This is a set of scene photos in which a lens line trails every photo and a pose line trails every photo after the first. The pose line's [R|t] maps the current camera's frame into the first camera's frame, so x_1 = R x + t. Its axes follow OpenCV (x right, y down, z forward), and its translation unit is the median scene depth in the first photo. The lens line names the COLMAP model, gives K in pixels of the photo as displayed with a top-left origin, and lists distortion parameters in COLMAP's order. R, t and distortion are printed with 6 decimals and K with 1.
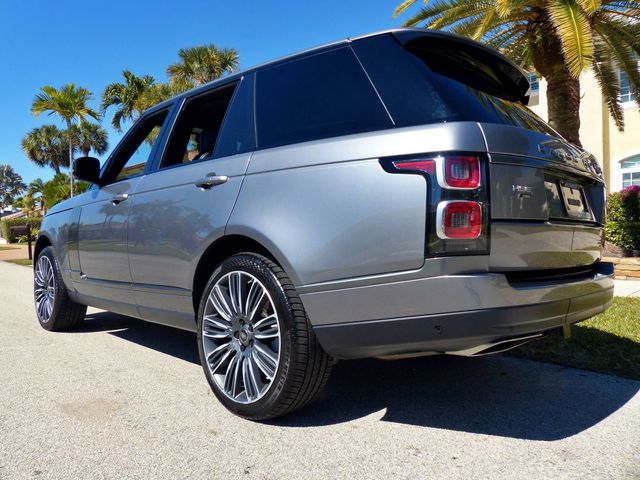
lens RADIAL K [[476.8, 0, 321.4], [0, 476.8, 233.8], [0, 0, 1]] dist [-0.014962, 0.002895]
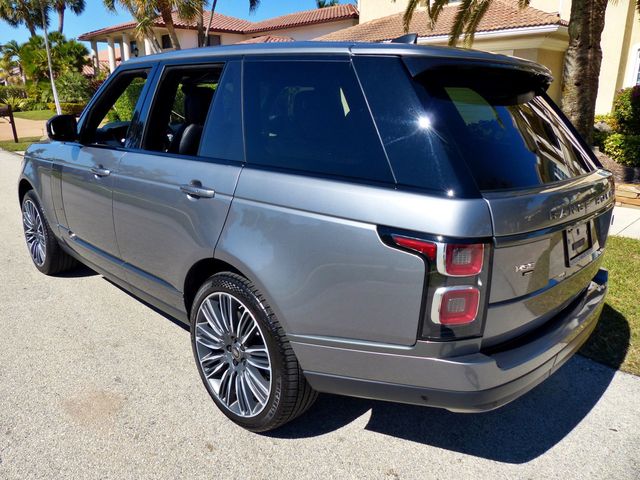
lens RADIAL K [[476.8, 0, 320.7], [0, 476.8, 234.9], [0, 0, 1]] dist [-0.014962, 0.002895]
pose [[0.999691, 0.021452, 0.012530, 0.000979], [-0.024065, 0.961443, 0.273949, -0.314351], [-0.006170, -0.274166, 0.961663, 0.083578]]
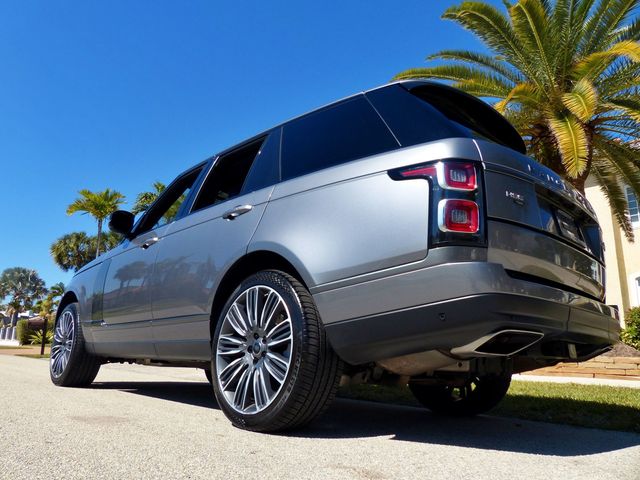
lens RADIAL K [[476.8, 0, 322.3], [0, 476.8, 236.5], [0, 0, 1]] dist [-0.014962, 0.002895]
pose [[0.998900, 0.030983, -0.035187, 0.007923], [-0.038567, 0.969773, -0.240942, 0.221645], [0.026659, 0.242034, 0.969902, -0.059831]]
